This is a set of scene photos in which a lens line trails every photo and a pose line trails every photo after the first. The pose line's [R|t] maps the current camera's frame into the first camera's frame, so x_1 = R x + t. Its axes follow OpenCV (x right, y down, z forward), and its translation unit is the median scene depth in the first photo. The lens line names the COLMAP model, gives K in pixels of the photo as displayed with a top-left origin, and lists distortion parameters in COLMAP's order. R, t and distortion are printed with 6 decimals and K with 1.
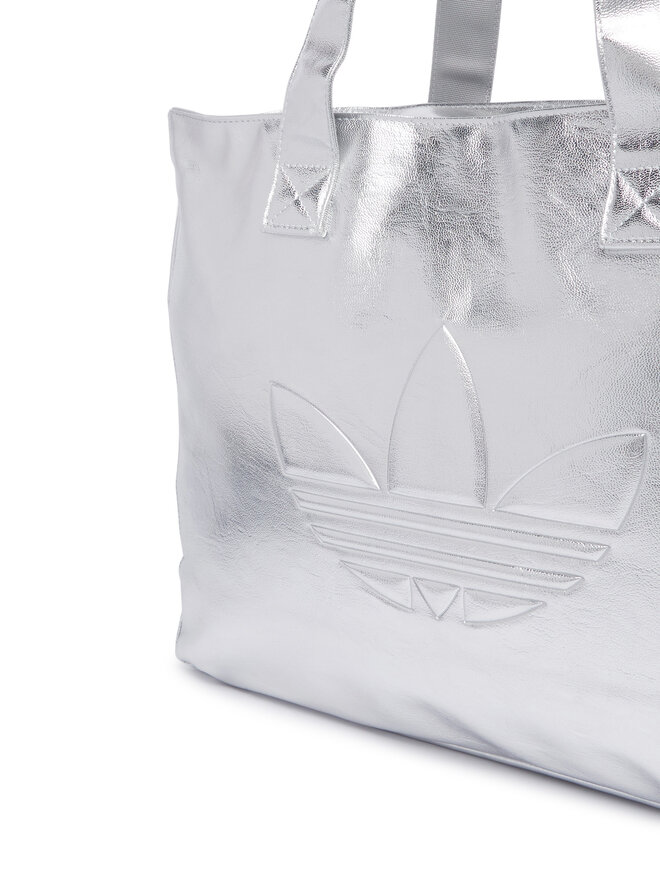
lens RADIAL K [[598.5, 0, 329.7], [0, 598.5, 440.0], [0, 0, 1]] dist [0.035536, 0.000205]
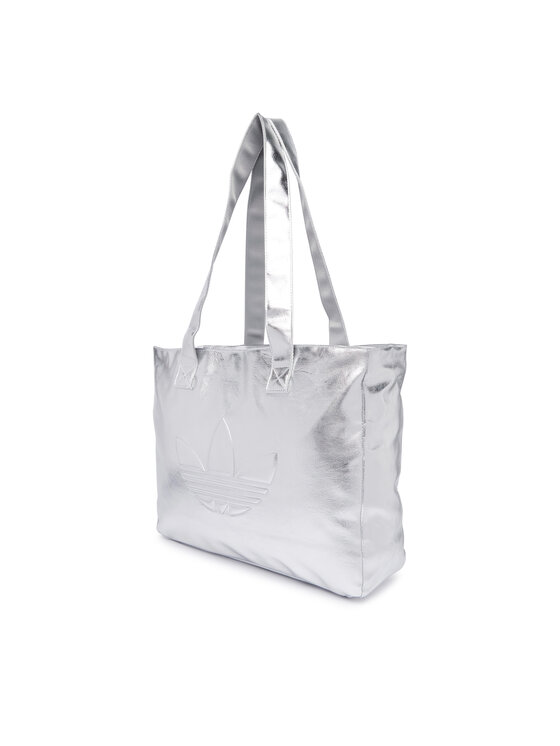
lens RADIAL K [[507.4, 0, 280.4], [0, 507.4, 373.7], [0, 0, 1]] dist [0.035536, 0.000205]
pose [[0.964500, -0.064527, -0.256078, 1.171866], [0.042046, 0.994841, -0.092318, -0.166484], [0.260714, 0.078274, 0.962238, -1.491146]]
